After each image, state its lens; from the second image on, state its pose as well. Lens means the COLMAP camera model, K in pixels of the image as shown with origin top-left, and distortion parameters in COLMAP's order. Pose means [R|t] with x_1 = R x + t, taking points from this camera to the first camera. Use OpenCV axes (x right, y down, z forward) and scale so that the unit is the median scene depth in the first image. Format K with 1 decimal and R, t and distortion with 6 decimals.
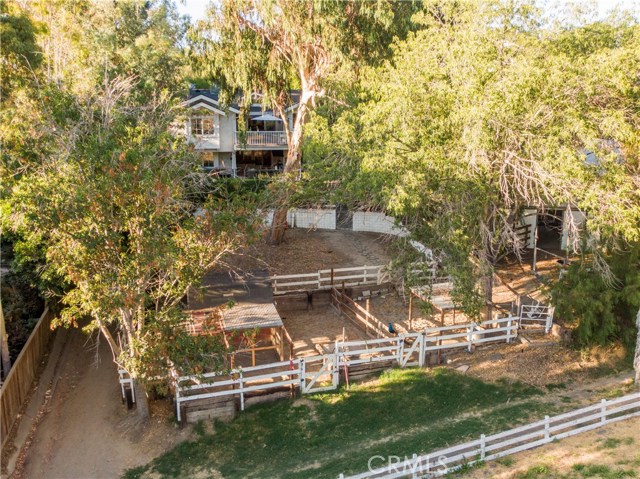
lens RADIAL K [[640.5, 0, 320.0], [0, 640.5, 239.5], [0, 0, 1]] dist [0.019203, -0.002750]
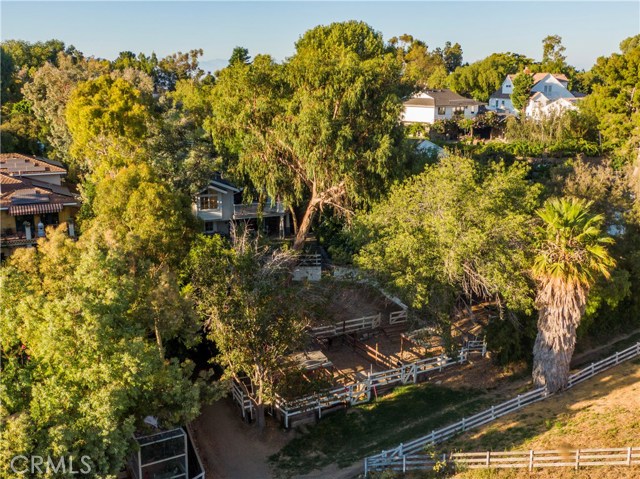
lens RADIAL K [[722.0, 0, 320.0], [0, 722.0, 239.5], [0, 0, 1]] dist [0.001609, 0.001279]
pose [[0.983434, -0.045992, 0.175335, -0.408529], [0.042242, 0.998793, 0.025064, -0.240388], [-0.176276, -0.017243, 0.984190, -0.826435]]
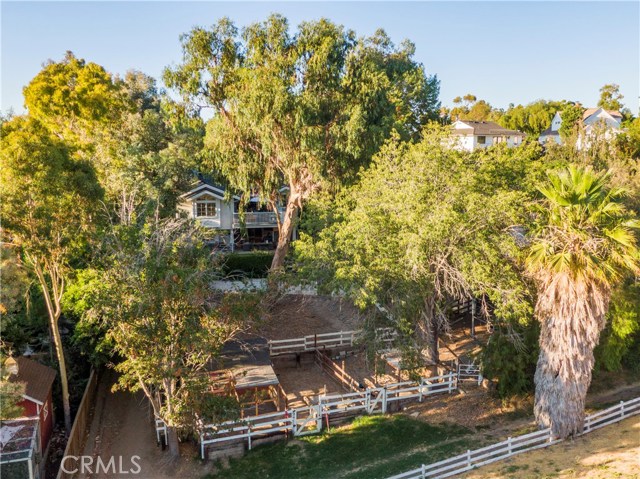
lens RADIAL K [[614.3, 0, 320.0], [0, 614.3, 239.5], [0, 0, 1]] dist [0.014872, 0.013448]
pose [[0.999476, -0.006948, 0.031623, -0.011645], [0.008963, 0.997909, -0.064016, -0.081384], [-0.031112, 0.064266, 0.997448, -0.290285]]
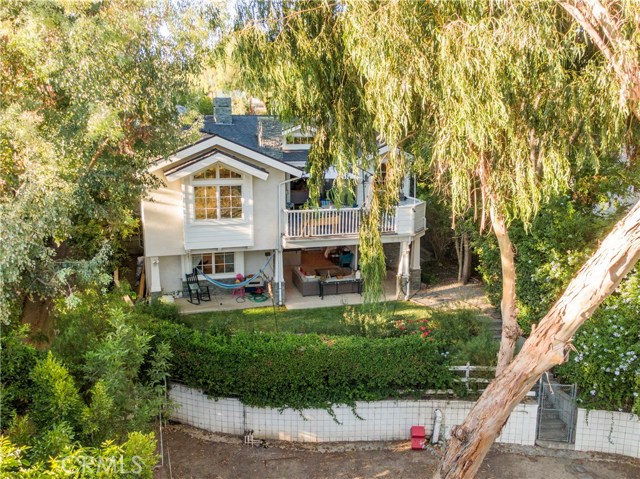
lens RADIAL K [[615.3, 0, 320.0], [0, 615.3, 239.5], [0, 0, 1]] dist [0.000031, -0.000397]
pose [[0.998119, -0.014538, 0.059558, -0.251476], [0.015213, 0.999825, -0.010896, -0.264508], [-0.059390, 0.011781, 0.998165, 1.008450]]
